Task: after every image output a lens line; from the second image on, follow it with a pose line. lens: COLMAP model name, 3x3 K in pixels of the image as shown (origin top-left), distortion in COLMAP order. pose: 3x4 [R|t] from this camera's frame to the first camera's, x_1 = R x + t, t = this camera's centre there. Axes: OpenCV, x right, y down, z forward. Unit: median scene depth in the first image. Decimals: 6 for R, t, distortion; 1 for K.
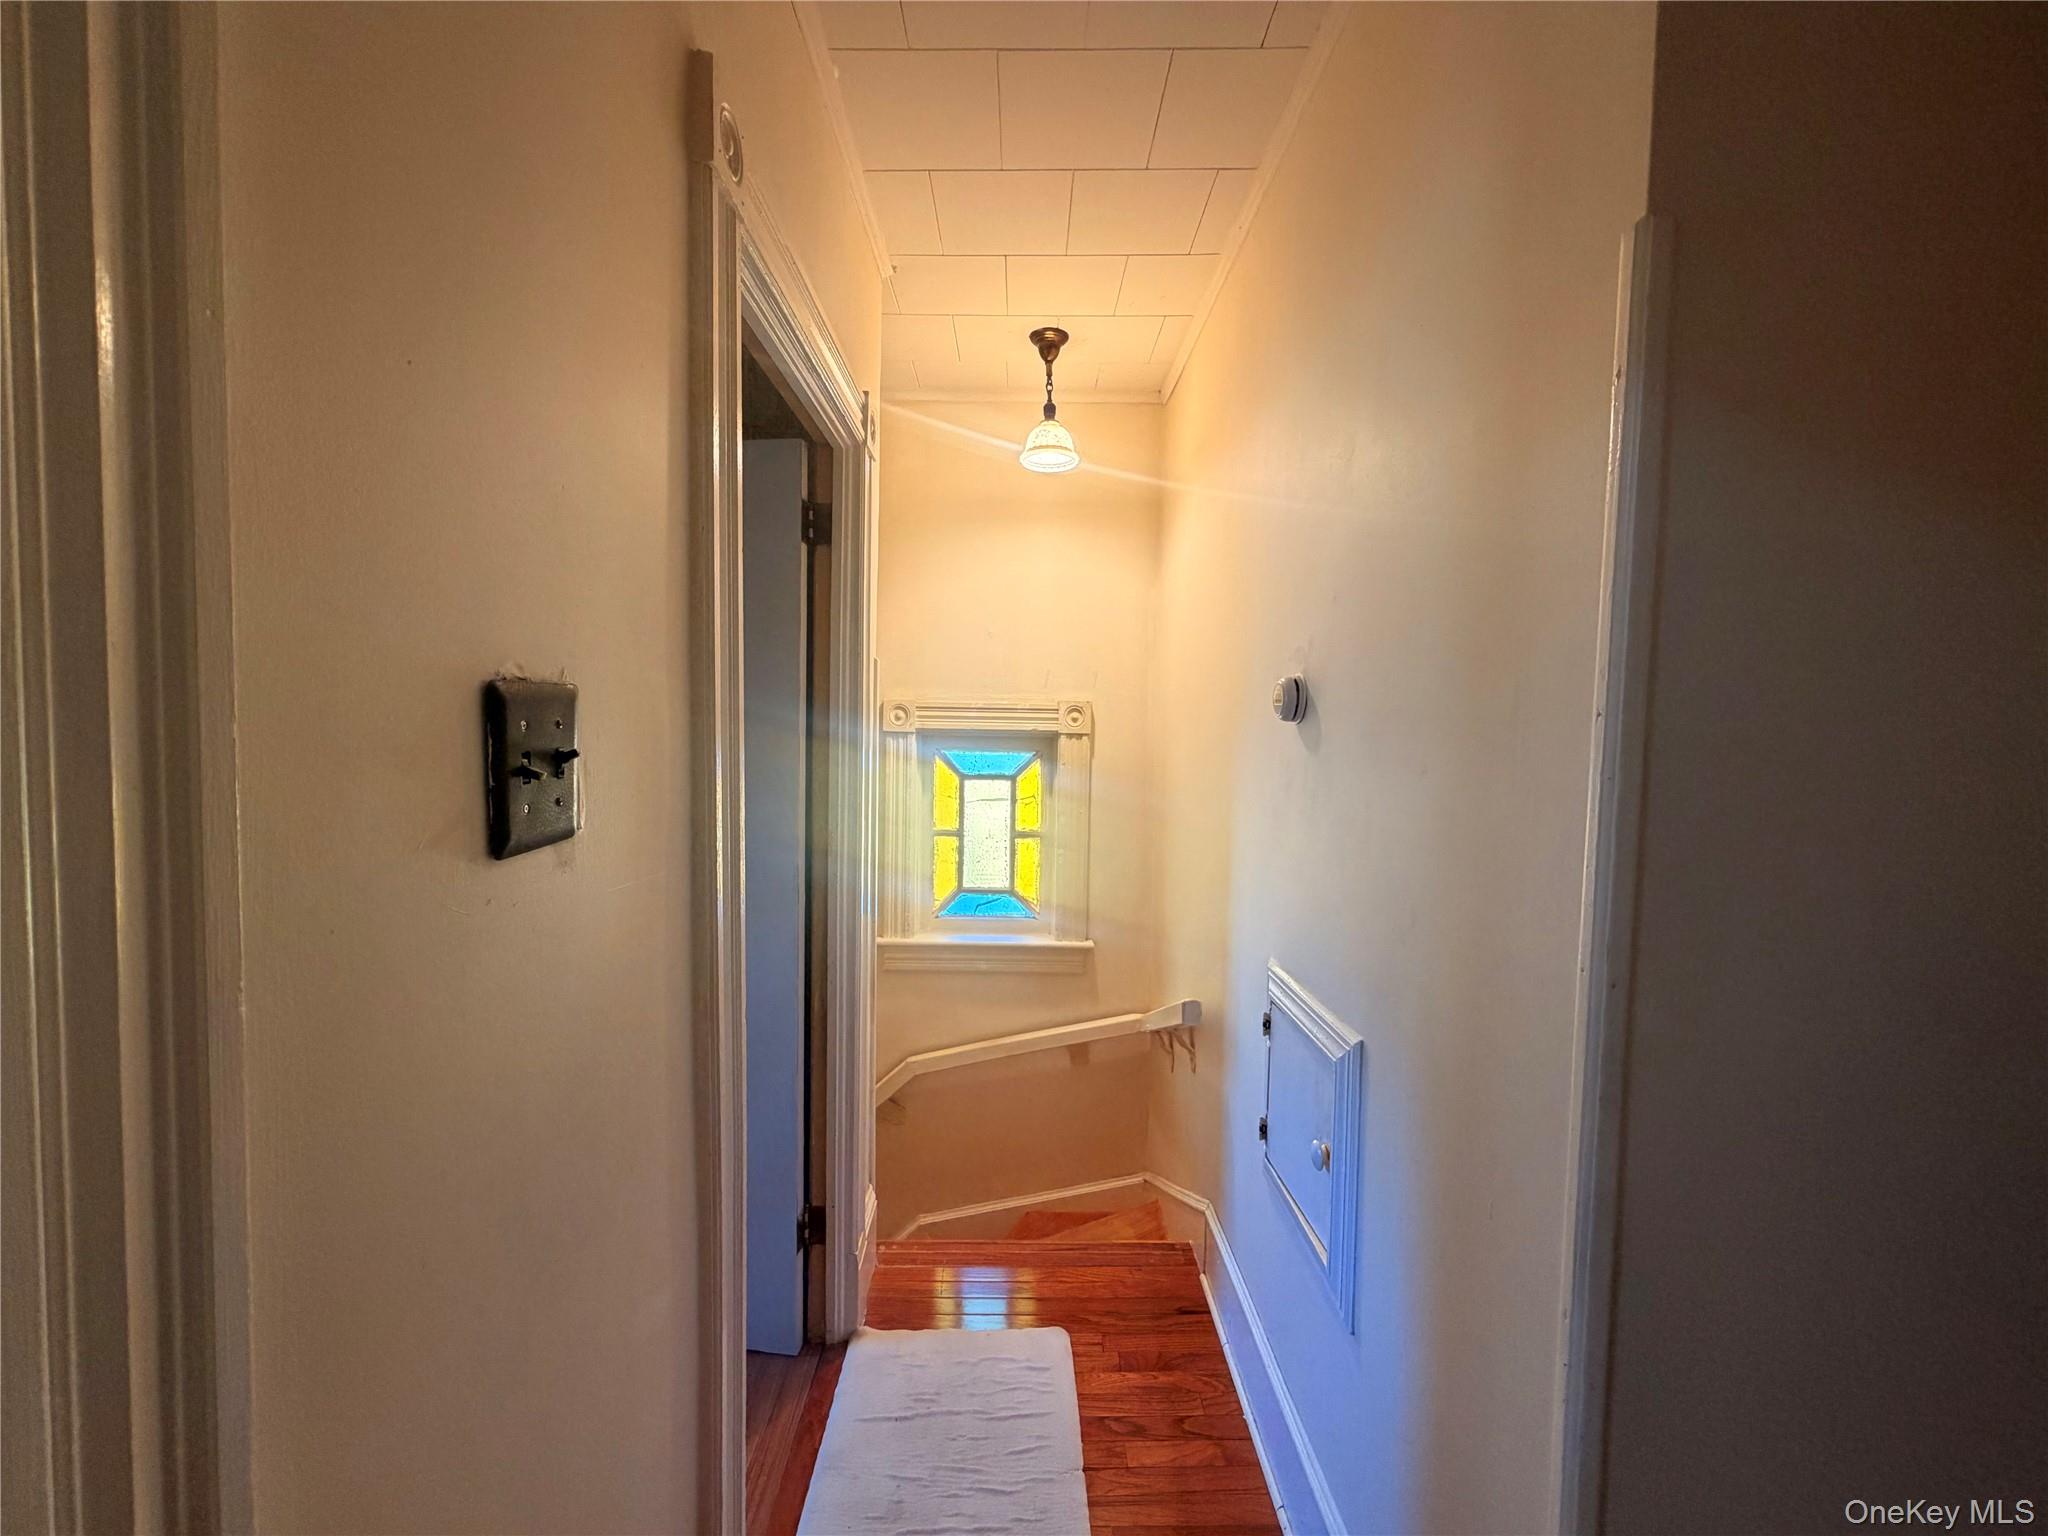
lens RADIAL K [[820.6, 0, 1021.1], [0, 820.6, 763.0], [0, 0, 1]] dist [-0.001184, 0.000497]
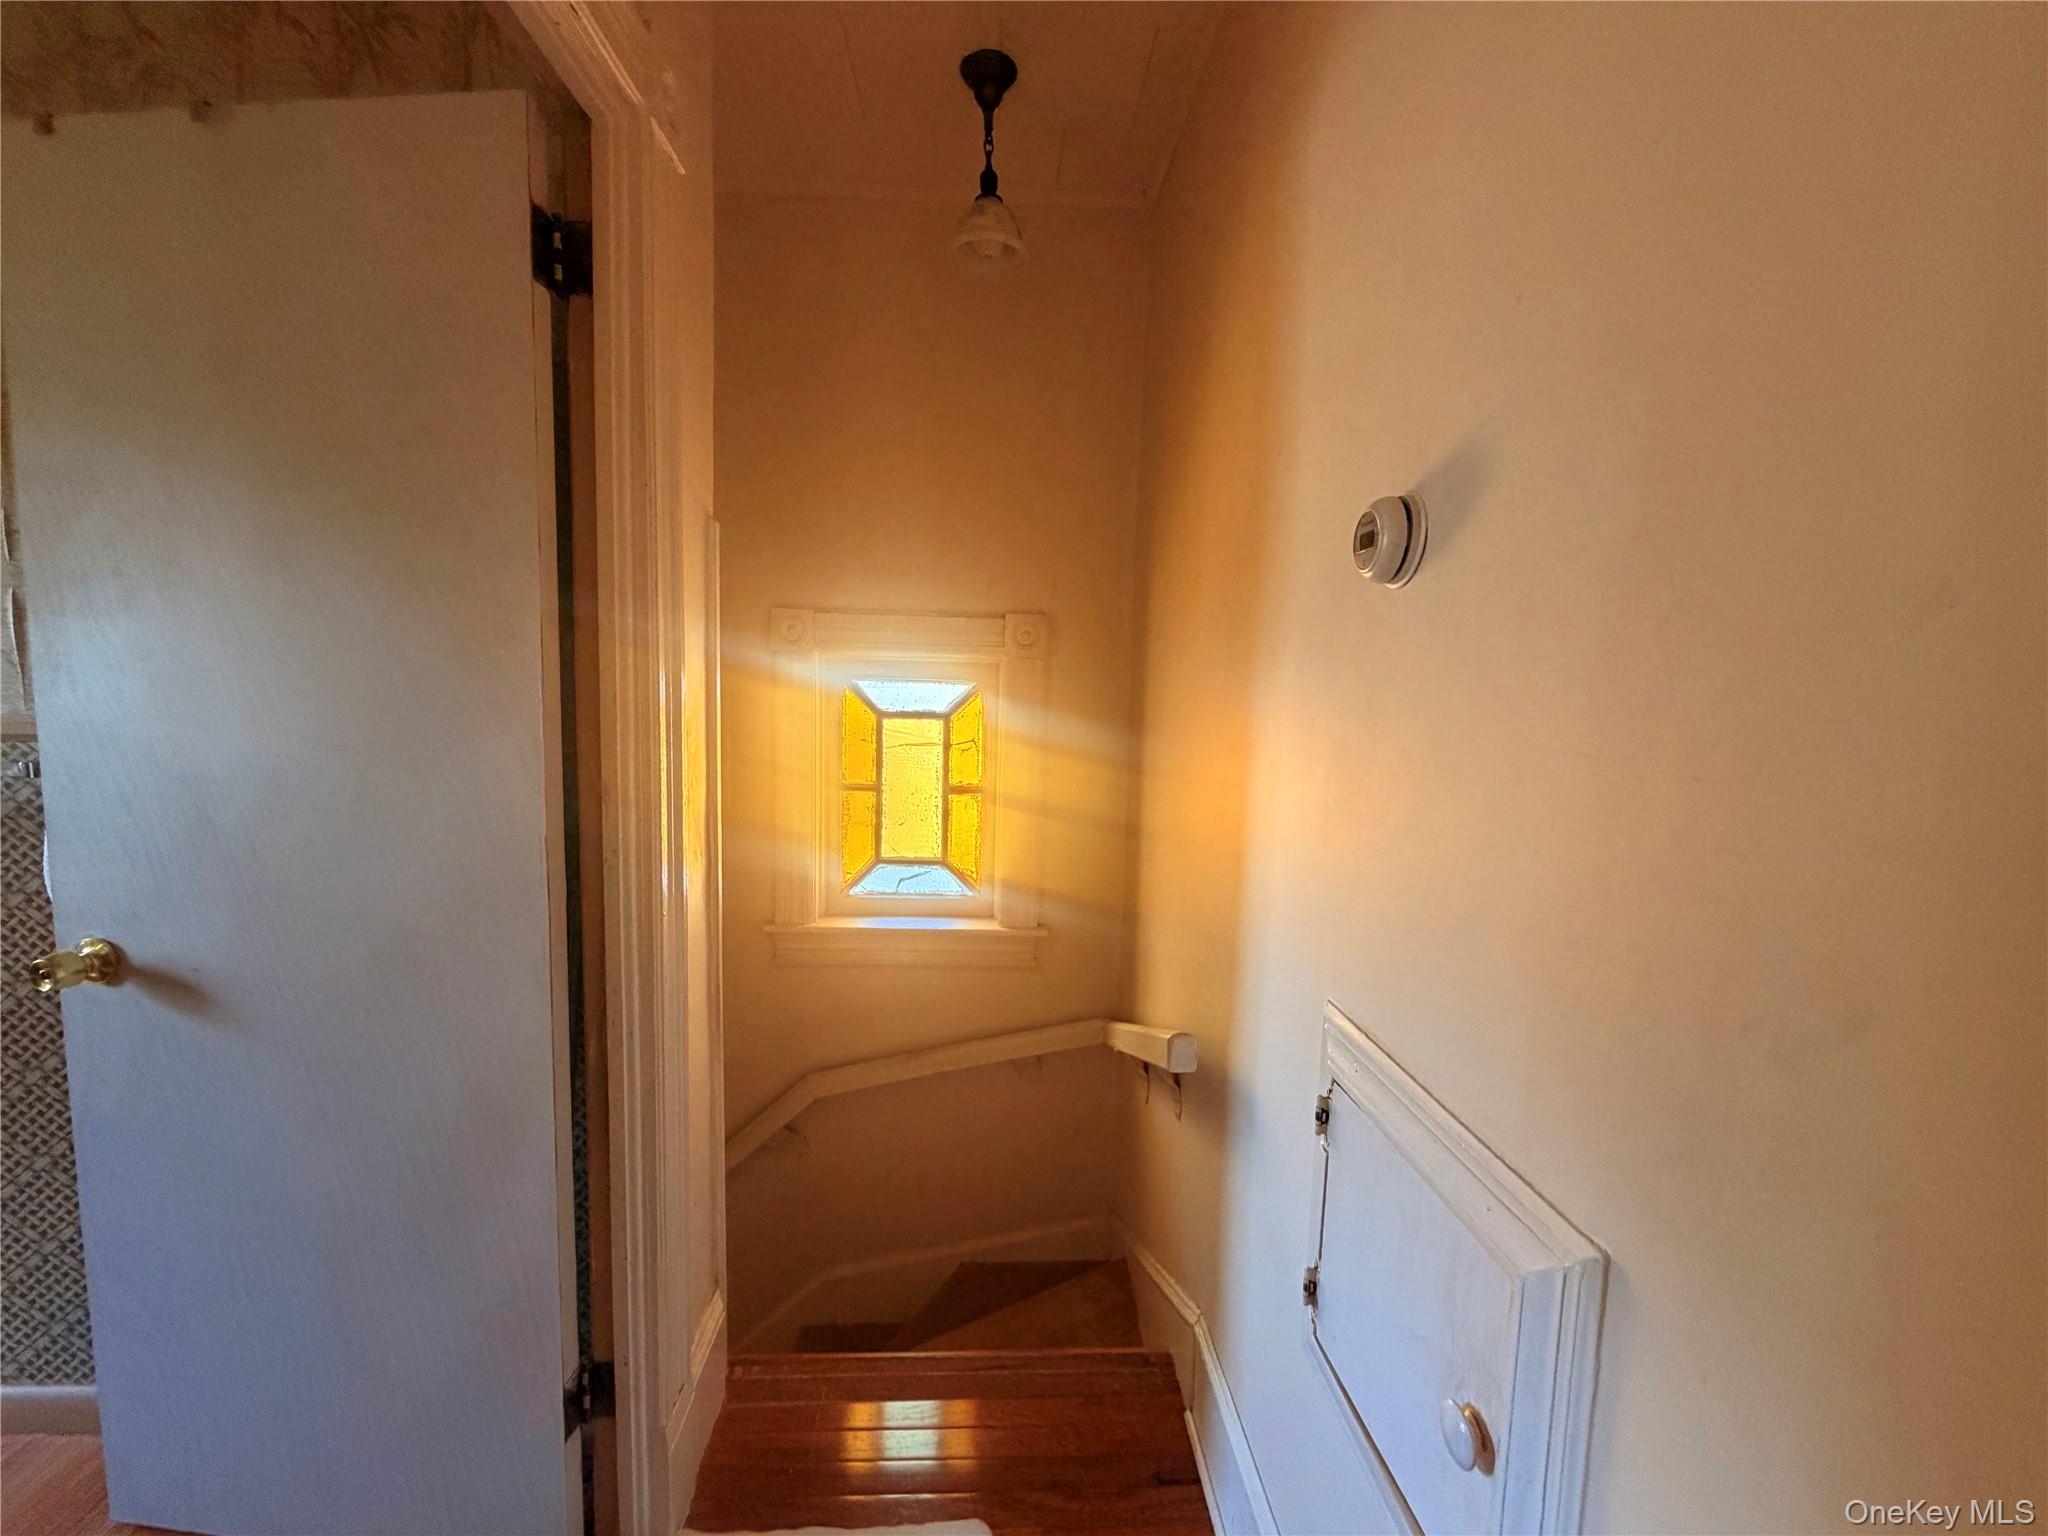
lens RADIAL K [[820.6, 0, 1023.0], [0, 820.6, 767.7], [0, 0, 1]] dist [-0.001184, 0.000497]
pose [[0.999239, 0.005995, 0.038550, 0.037888], [-0.008191, 0.998336, 0.057080, 0.024998], [-0.038144, -0.057352, 0.997625, 0.260841]]
